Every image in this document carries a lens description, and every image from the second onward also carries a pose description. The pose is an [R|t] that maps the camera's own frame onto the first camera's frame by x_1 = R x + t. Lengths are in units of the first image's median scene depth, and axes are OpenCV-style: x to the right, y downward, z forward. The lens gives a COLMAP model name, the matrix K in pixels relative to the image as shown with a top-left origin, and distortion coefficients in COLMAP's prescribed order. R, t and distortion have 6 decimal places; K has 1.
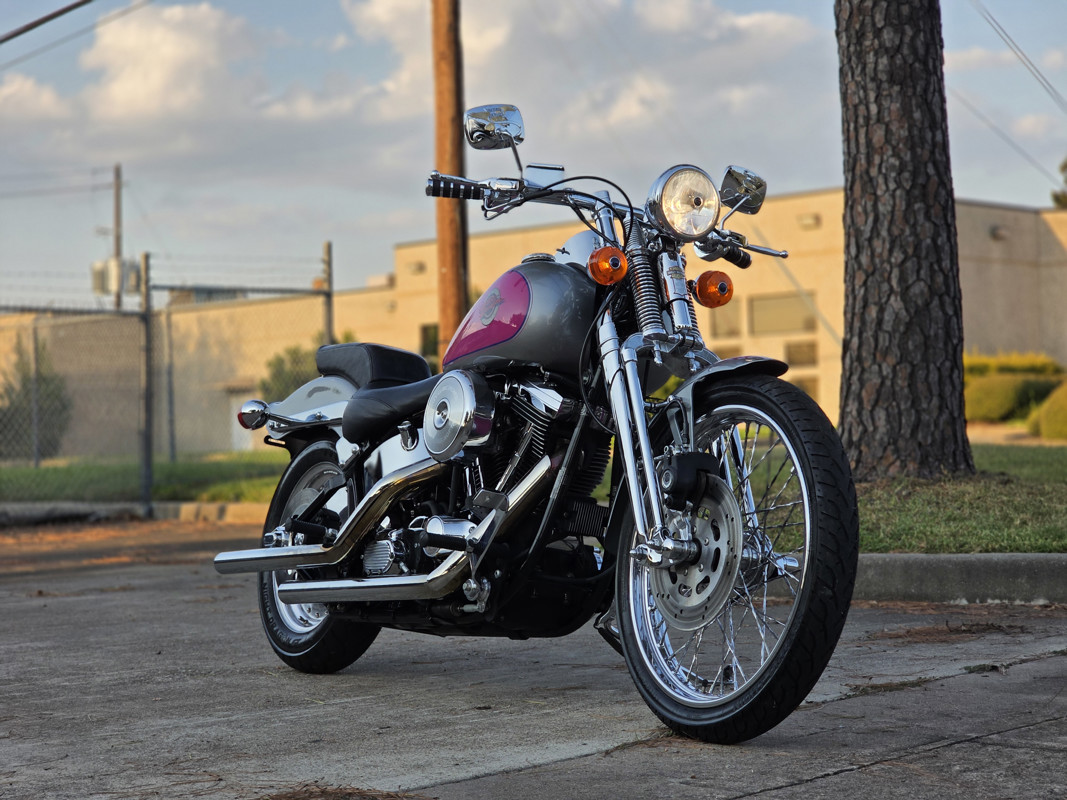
lens RADIAL K [[2078.4, 0, 521.5], [0, 2078.4, 405.6], [0, 0, 1]] dist [0.103669, -0.460741]
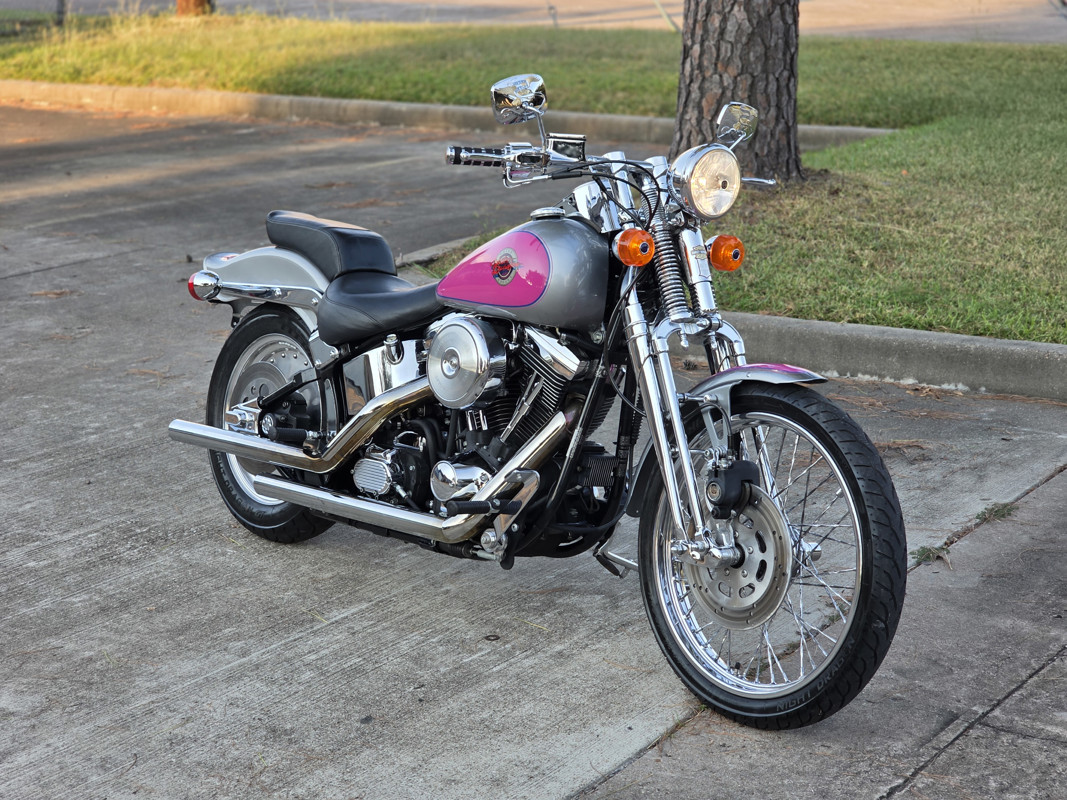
lens RADIAL K [[2081.8, 0, 533.5], [0, 2081.8, 400.0], [0, 0, 1]] dist [0.049399, -0.031310]
pose [[0.986648, -0.025245, 0.160897, -0.084668], [-0.016969, 0.966602, 0.255720, -0.124484], [-0.161979, -0.255036, 0.953268, 0.010100]]
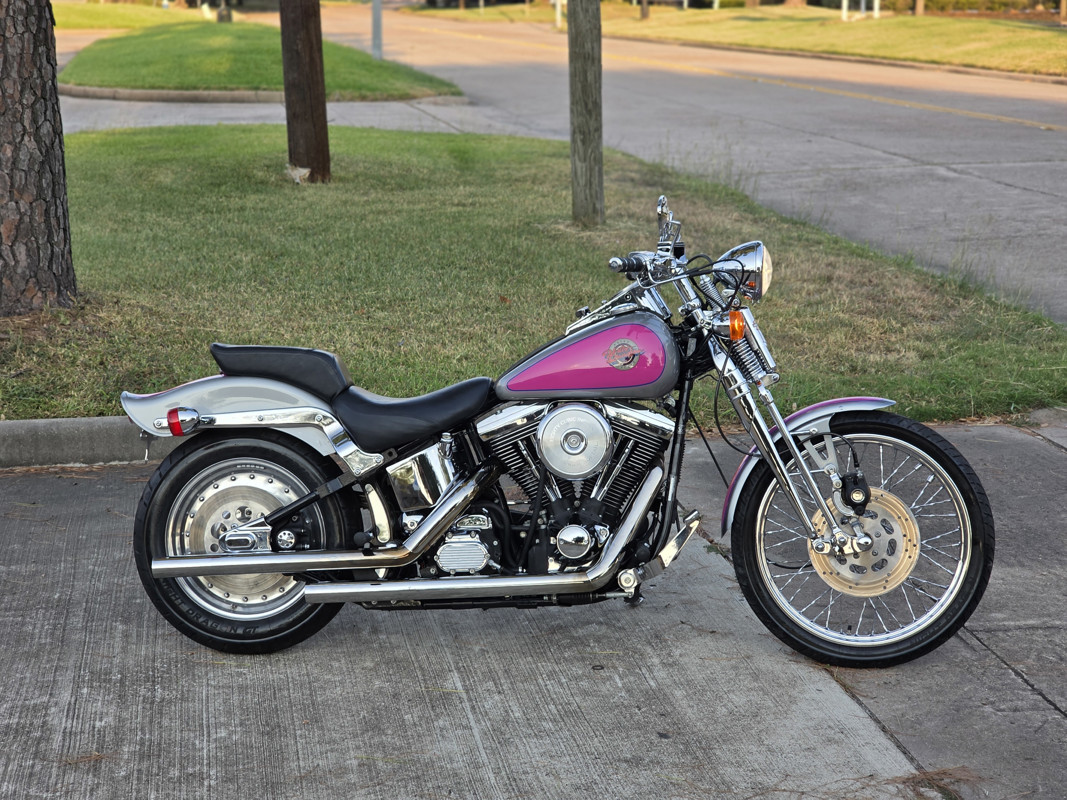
lens RADIAL K [[2081.8, 0, 533.5], [0, 2081.8, 400.0], [0, 0, 1]] dist [0.049399, -0.031310]
pose [[0.588745, -0.127386, 0.798218, -0.532484], [-0.038619, 0.981943, 0.185191, -0.127334], [-0.807396, -0.139857, 0.573194, 0.168057]]
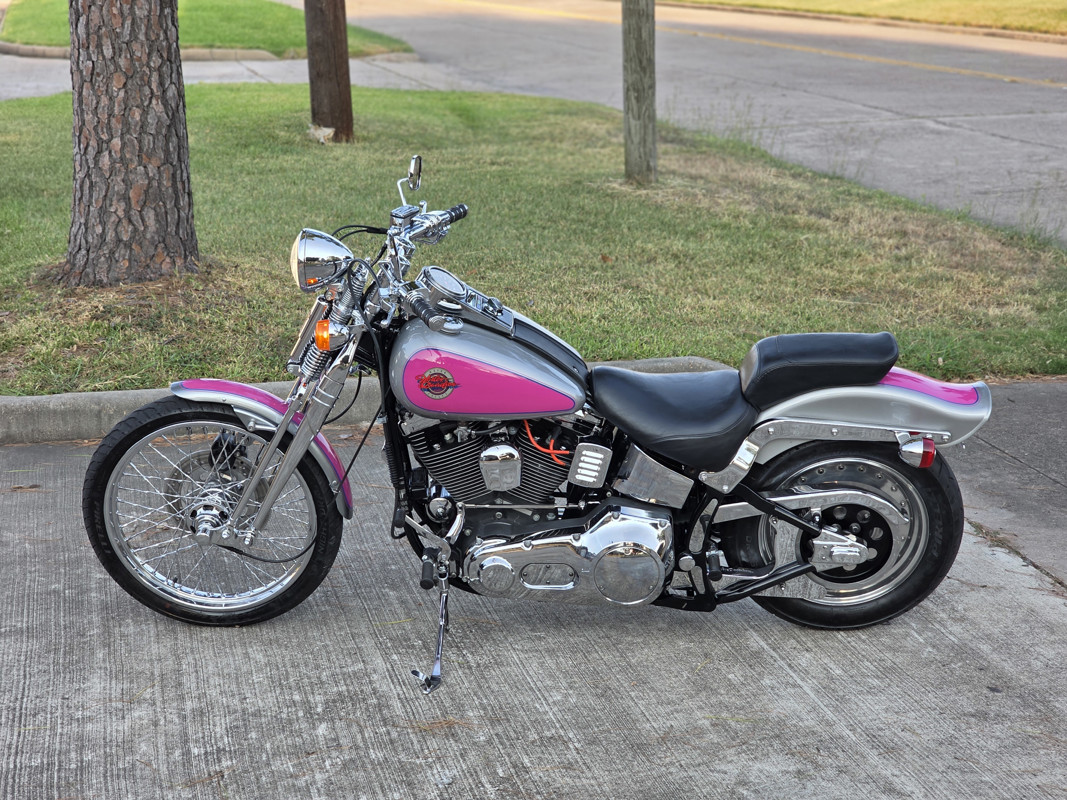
lens RADIAL K [[2078.4, 0, 521.5], [0, 2078.4, 405.6], [0, 0, 1]] dist [0.103669, -0.460741]
pose [[0.545696, -0.155532, 0.823423, -0.606348], [-0.033202, 0.977840, 0.206702, -0.124945], [-0.837325, -0.140136, 0.528439, 0.272639]]
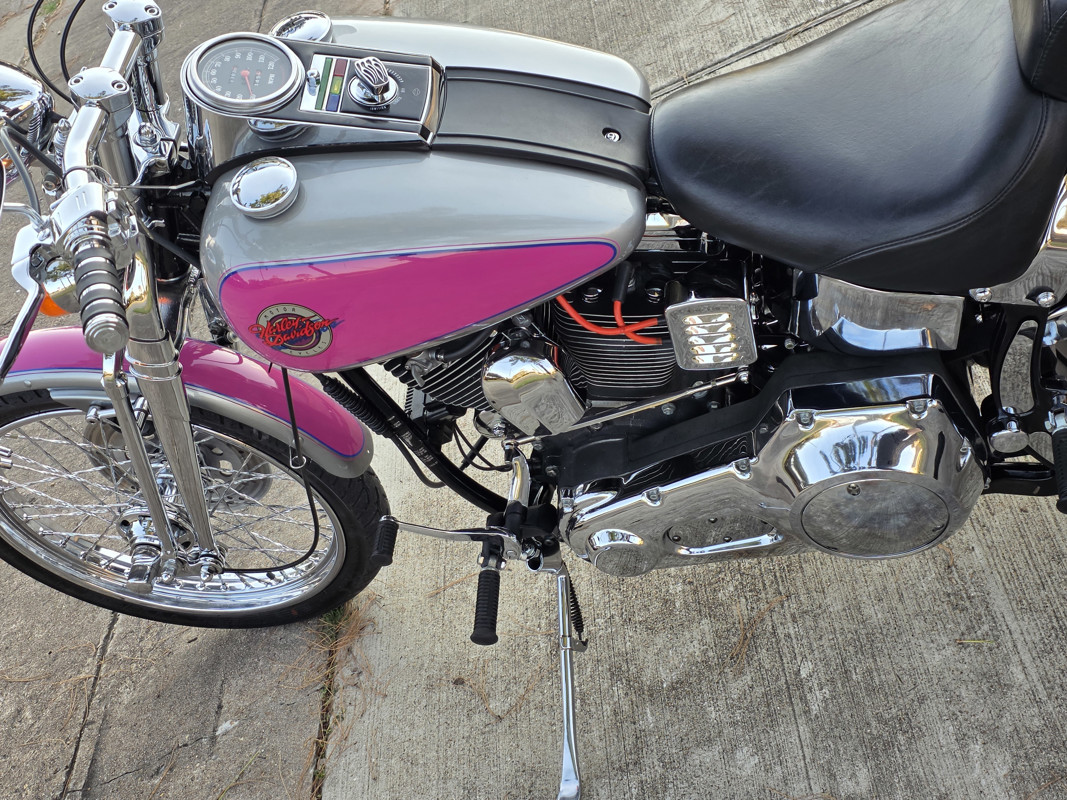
lens RADIAL K [[1543.2, 0, 519.9], [0, 1543.2, 396.5], [0, 0, 1]] dist [0.136958, -0.130019]
pose [[0.640787, -0.647385, 0.412656, -0.197692], [0.402428, 0.740988, 0.537576, -0.093941], [-0.653792, -0.178408, 0.735341, 0.444125]]
